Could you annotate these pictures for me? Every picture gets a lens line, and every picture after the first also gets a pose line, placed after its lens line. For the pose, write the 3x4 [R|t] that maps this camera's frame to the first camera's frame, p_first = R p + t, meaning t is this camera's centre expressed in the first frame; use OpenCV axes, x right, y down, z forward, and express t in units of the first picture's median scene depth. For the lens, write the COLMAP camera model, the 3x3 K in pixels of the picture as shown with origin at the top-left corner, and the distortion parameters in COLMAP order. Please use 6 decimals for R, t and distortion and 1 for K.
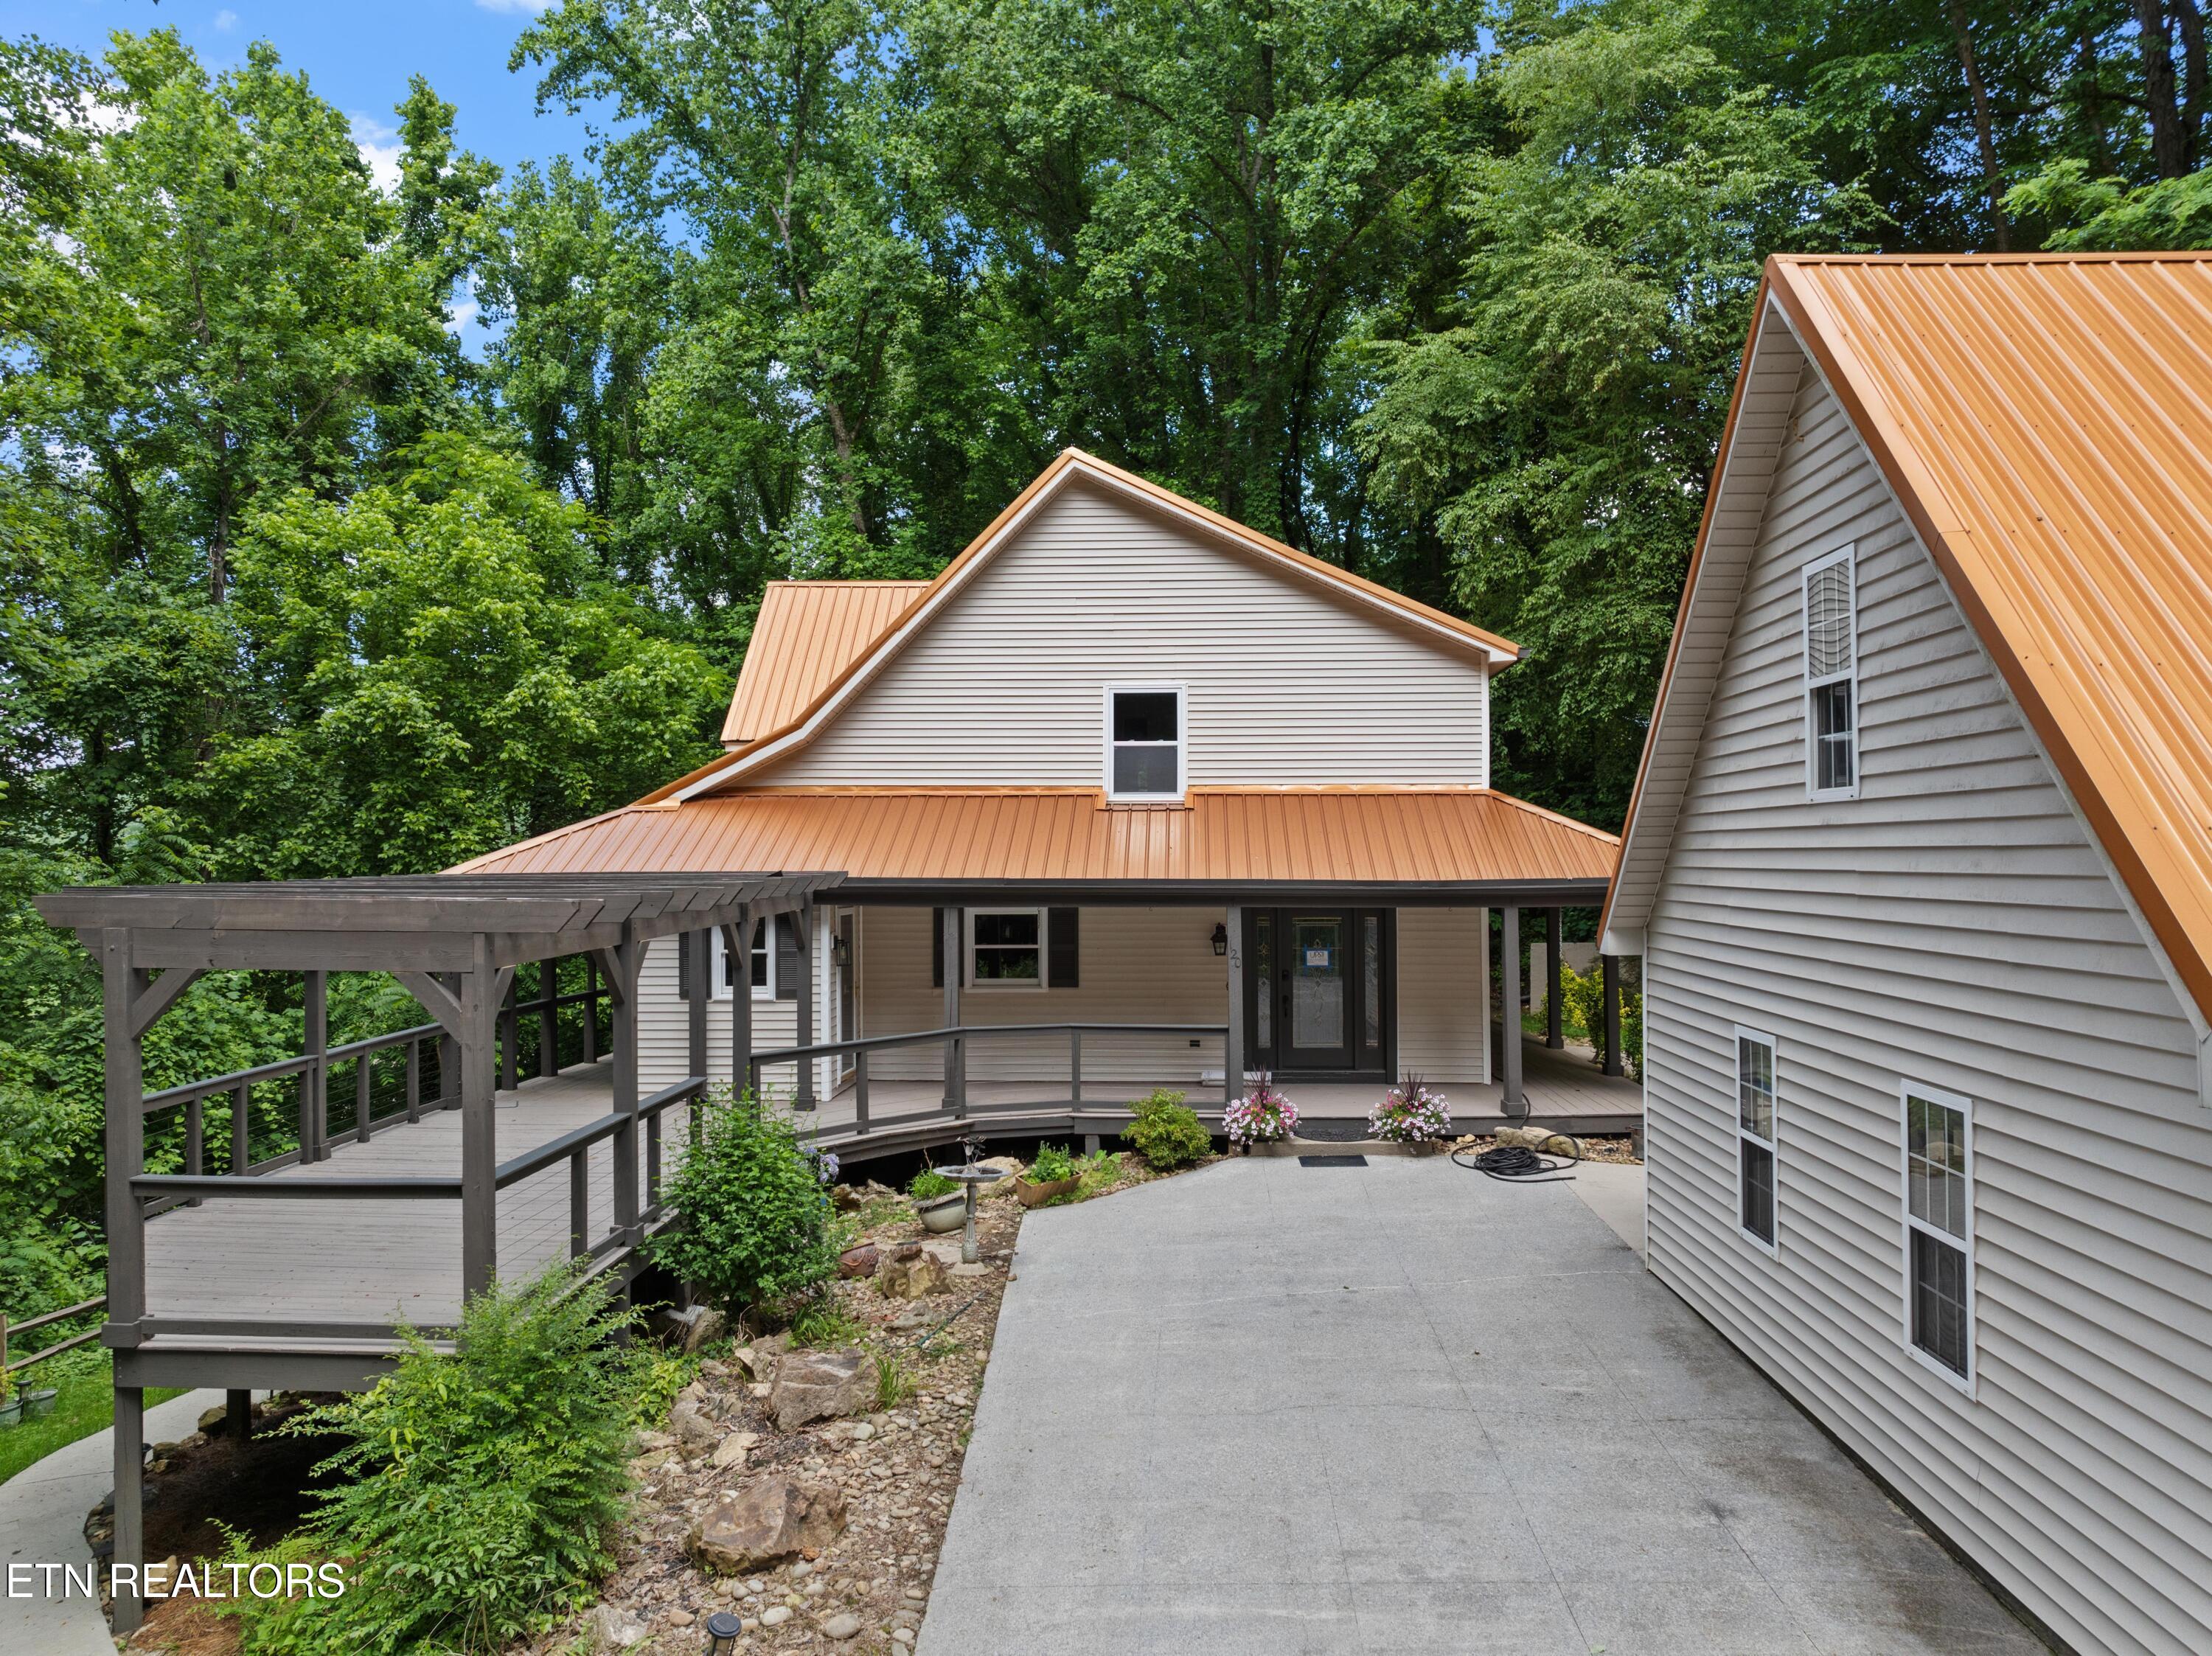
lens RADIAL K [[1560.3, 0, 1102.4], [0, 1560.3, 817.8], [0, 0, 1]] dist [-0.027197, -0.014717]
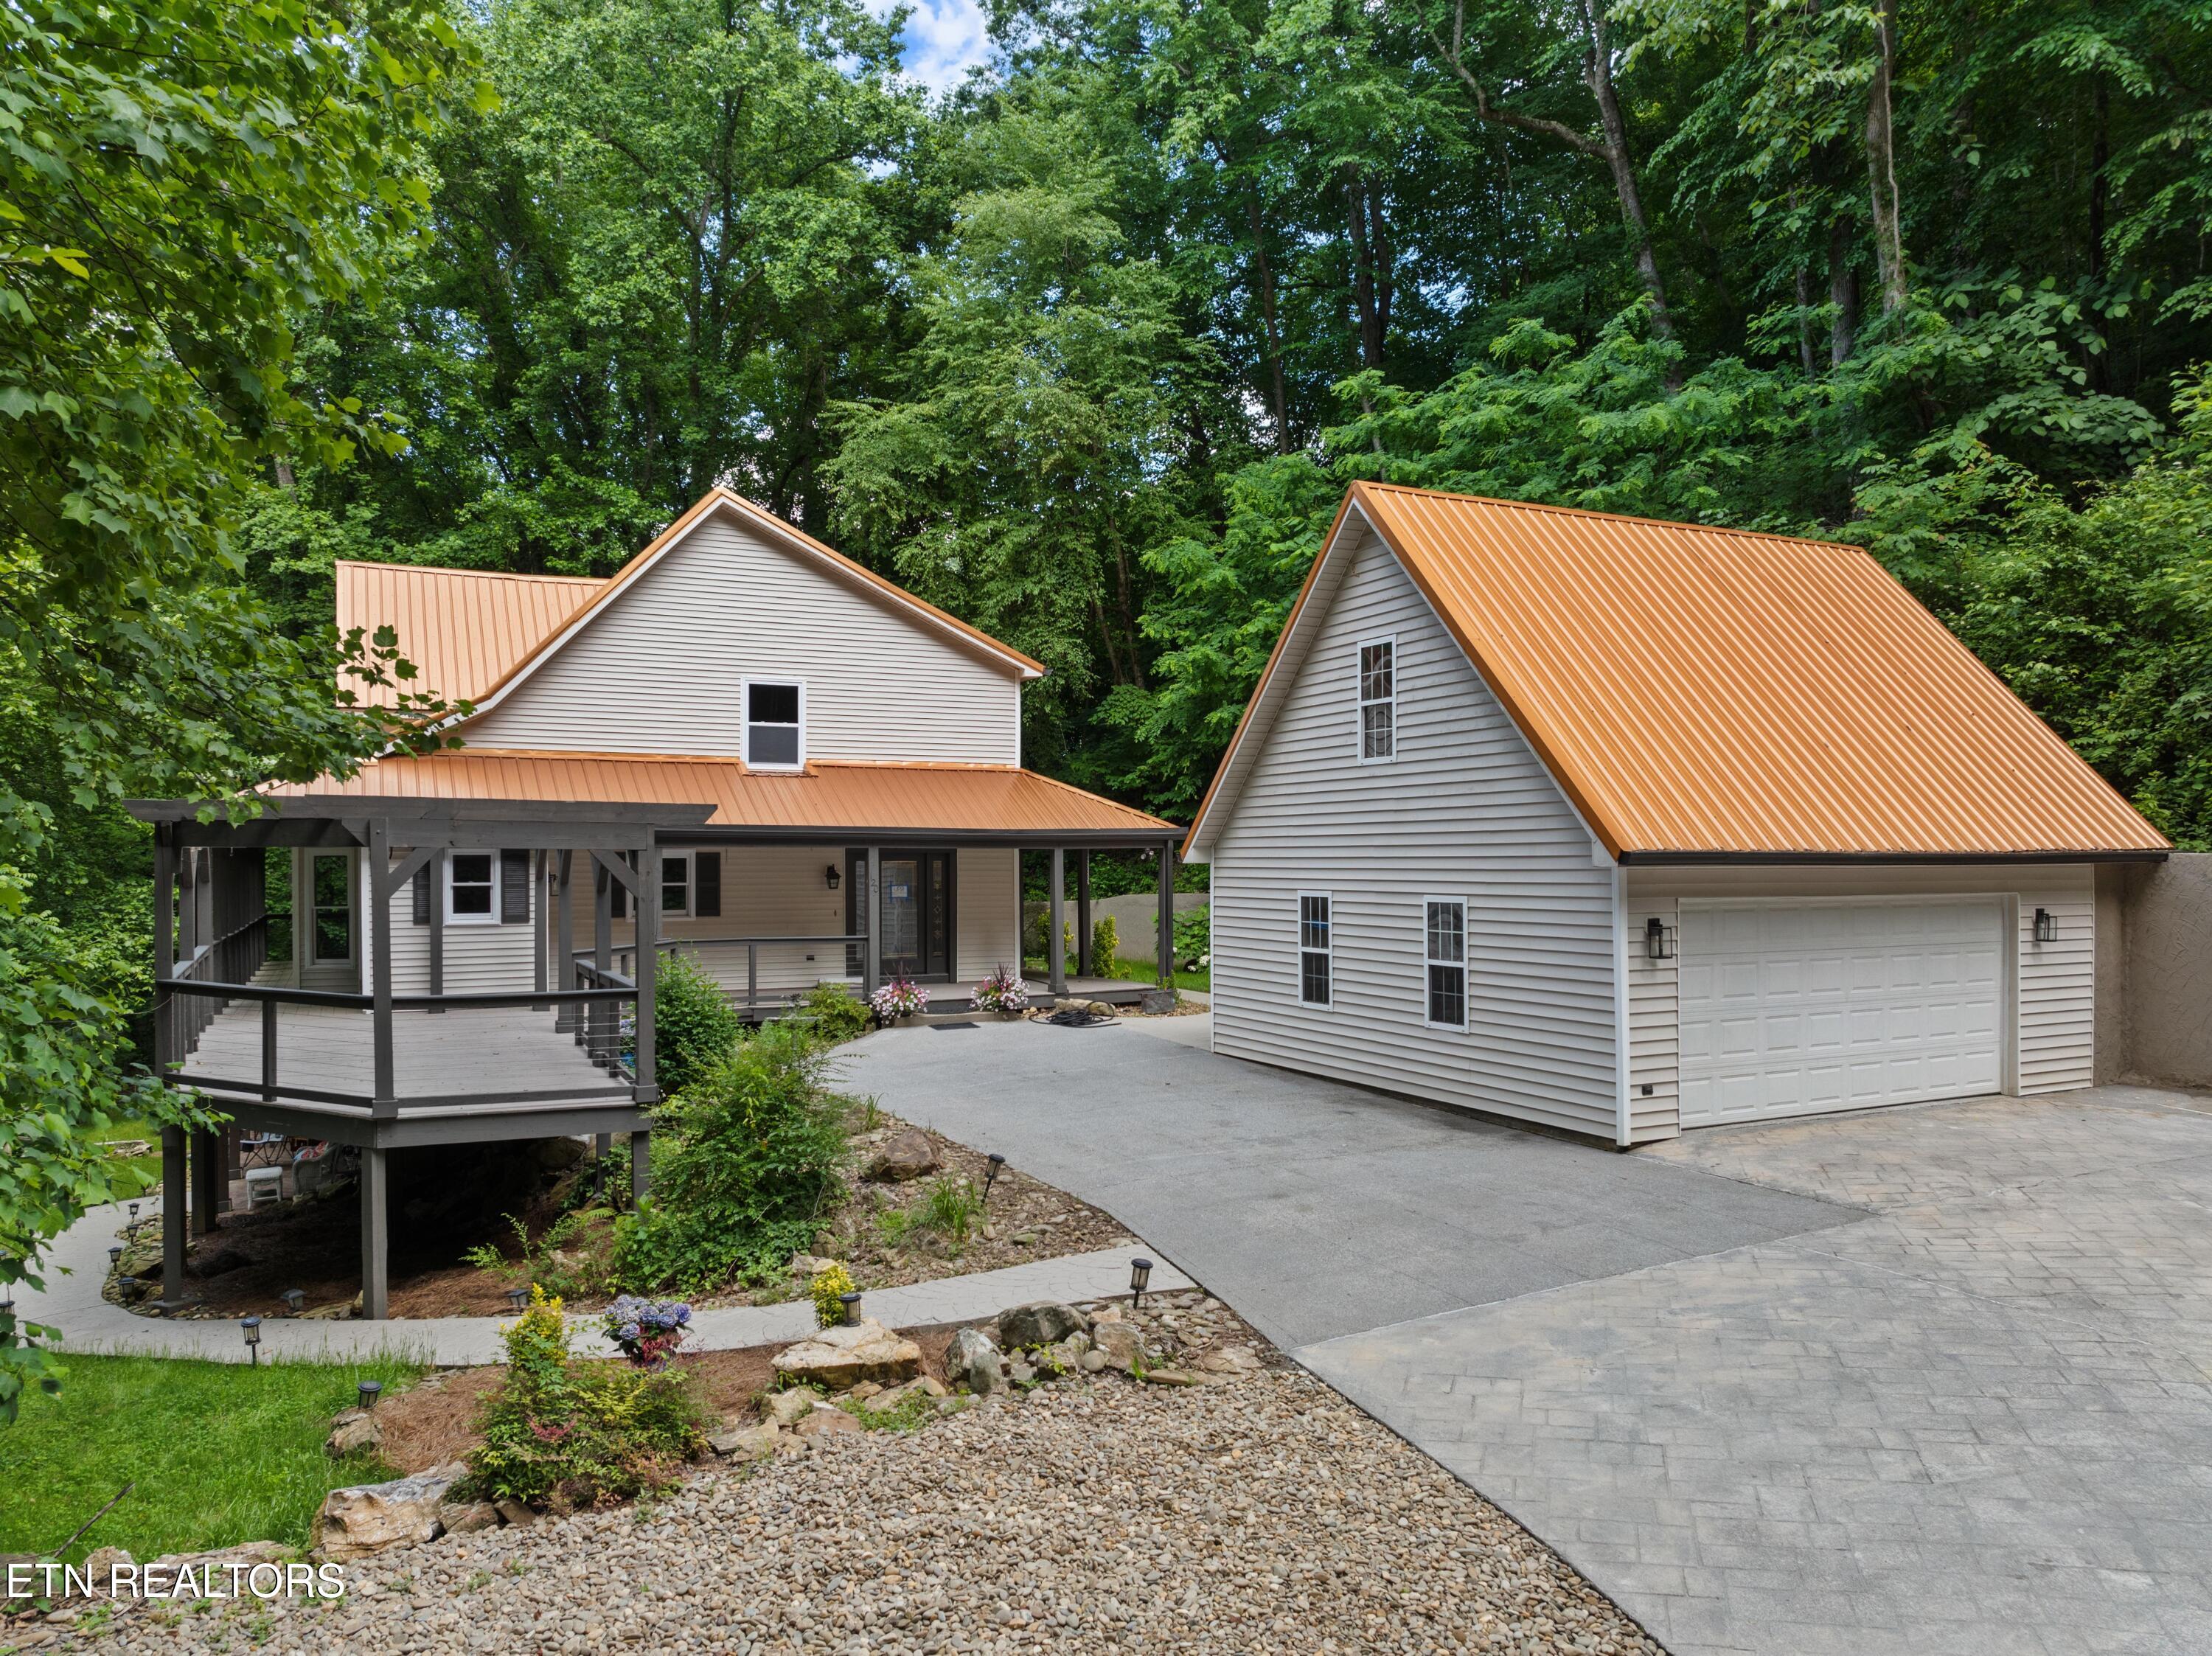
lens RADIAL K [[1560.3, 0, 1105.7], [0, 1560.3, 843.8], [0, 0, 1]] dist [-0.027197, -0.014717]
pose [[0.879458, 0.006892, 0.475927, -0.339765], [-0.013559, 0.999852, 0.010575, 0.032884], [-0.475784, -0.015753, 0.879421, -0.252989]]
